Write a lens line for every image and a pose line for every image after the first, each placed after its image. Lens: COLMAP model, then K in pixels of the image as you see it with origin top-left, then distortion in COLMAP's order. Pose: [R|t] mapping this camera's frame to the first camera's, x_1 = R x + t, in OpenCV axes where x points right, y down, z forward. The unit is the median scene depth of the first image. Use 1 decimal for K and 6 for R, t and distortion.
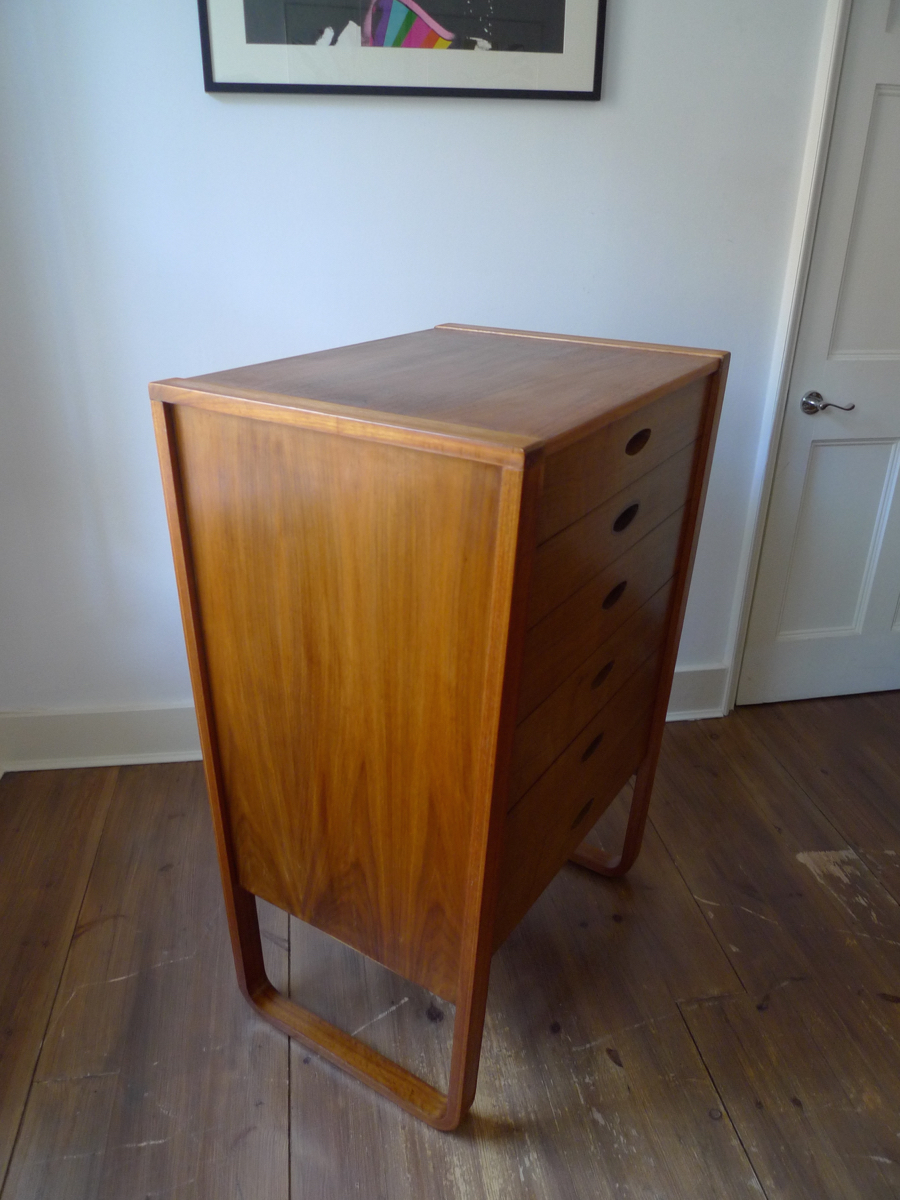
lens RADIAL K [[876.7, 0, 450.0], [0, 876.7, 600.0], [0, 0, 1]] dist [-0.032745, -0.003943]
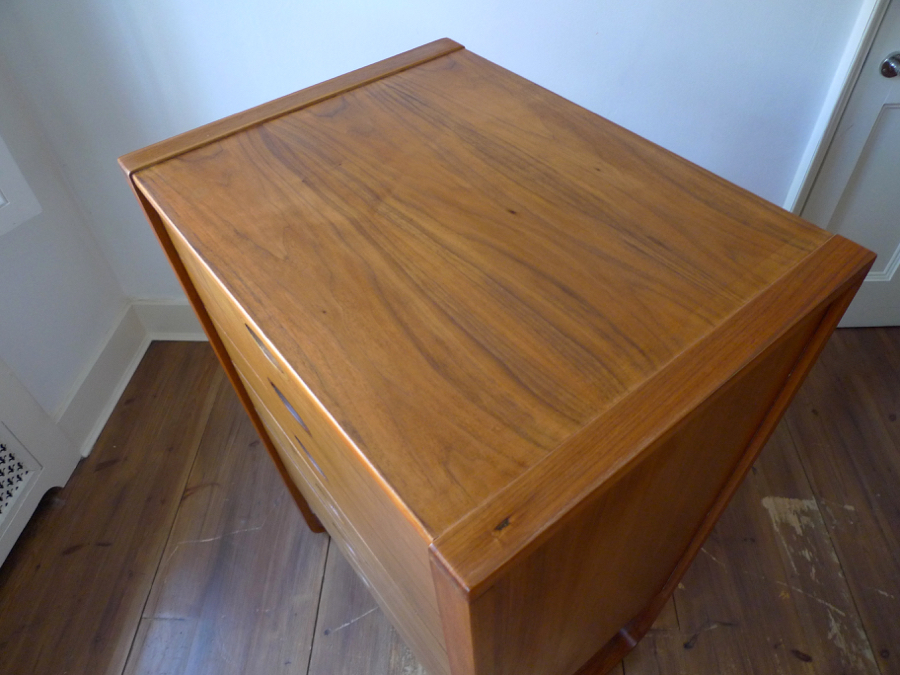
lens RADIAL K [[644.4, 0, 450.0], [0, 644.4, 337.5], [0, 0, 1]] dist [-0.036576, -0.002227]
pose [[0.980294, 0.107644, -0.165641, 0.115821], [-0.038257, 0.926069, 0.375409, -0.231147], [0.193806, -0.361674, 0.911938, 0.238496]]
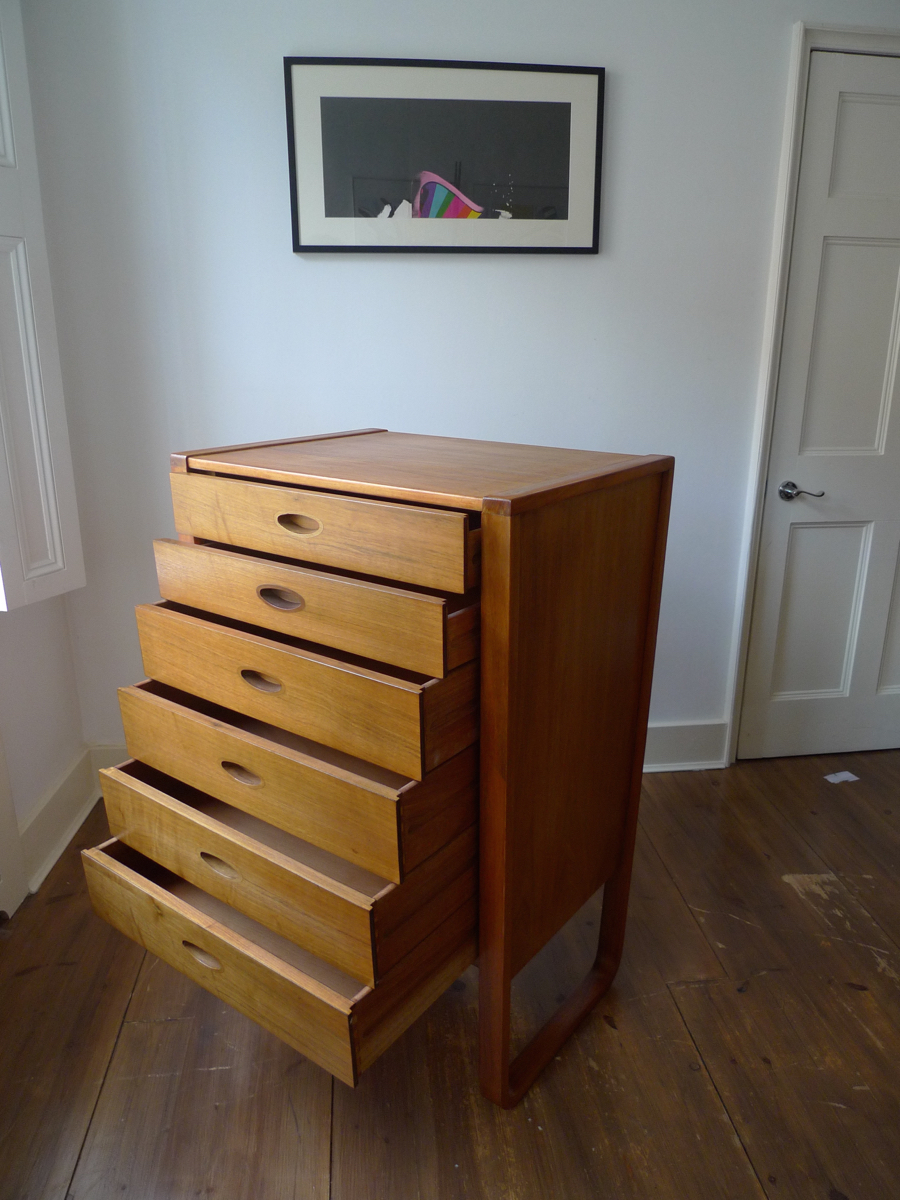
lens RADIAL K [[859.2, 0, 450.0], [0, 859.2, 600.0], [0, 0, 1]] dist [-0.036576, -0.002227]
pose [[0.998347, 0.005702, -0.057183, 0.030162], [-0.013413, 0.990704, -0.135374, 0.101080], [0.055880, 0.135917, 0.989143, -0.185164]]
